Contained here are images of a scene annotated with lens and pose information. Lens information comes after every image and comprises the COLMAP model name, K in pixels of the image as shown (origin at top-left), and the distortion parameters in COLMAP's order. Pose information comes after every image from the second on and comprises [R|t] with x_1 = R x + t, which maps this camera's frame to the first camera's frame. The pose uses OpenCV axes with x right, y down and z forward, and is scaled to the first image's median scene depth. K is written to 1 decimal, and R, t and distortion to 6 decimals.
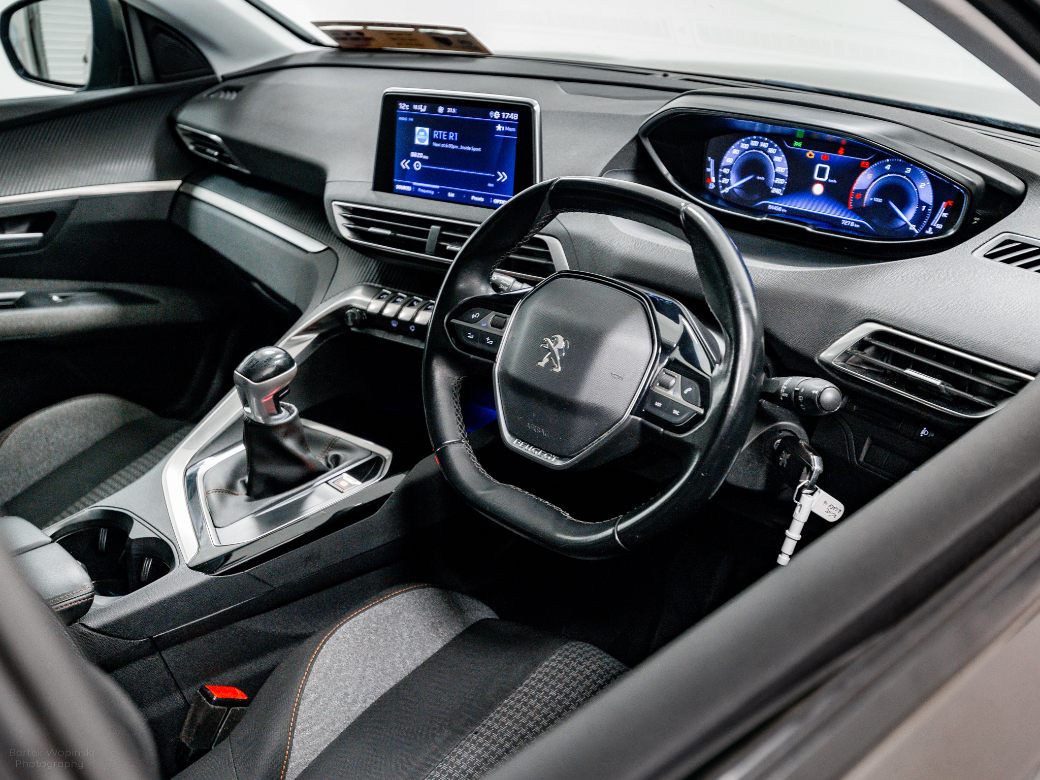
lens RADIAL K [[1160.1, 0, 520.0], [0, 1160.1, 390.0], [0, 0, 1]] dist [0.025998, 0.008741]
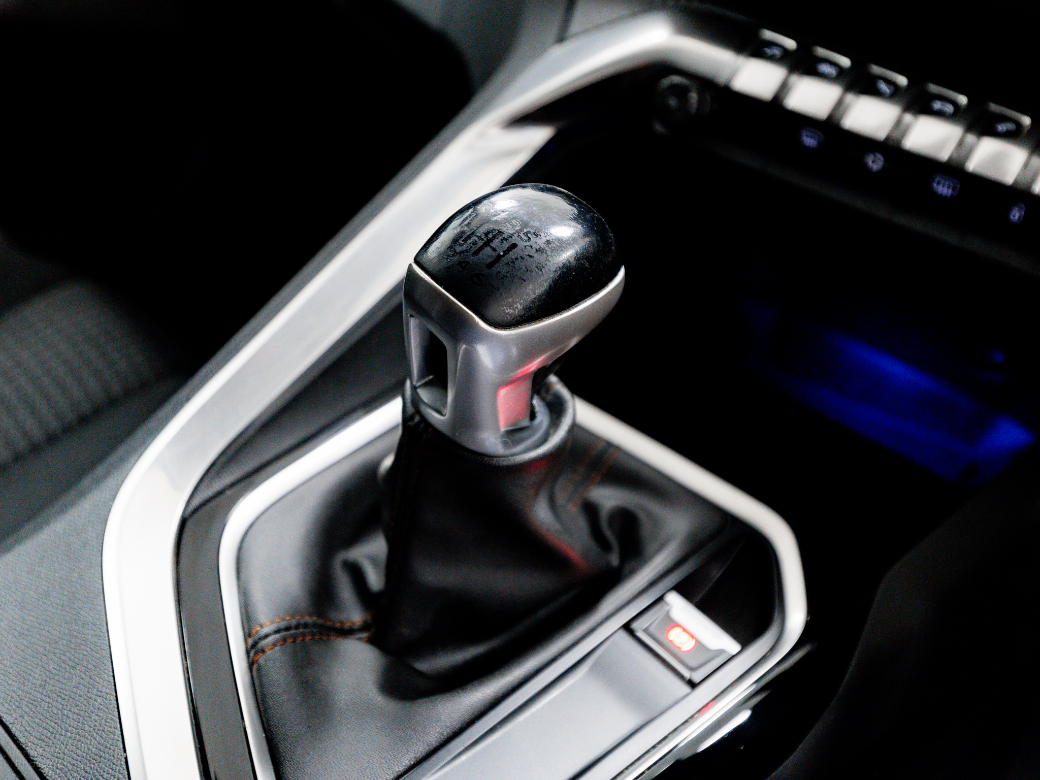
lens RADIAL K [[1160.1, 0, 520.0], [0, 1160.1, 390.0], [0, 0, 1]] dist [0.025998, 0.008741]
pose [[0.990072, 0.124867, 0.064536, -0.221822], [-0.134424, 0.975318, 0.175169, -0.035247], [-0.041071, -0.182105, 0.982421, 0.694060]]
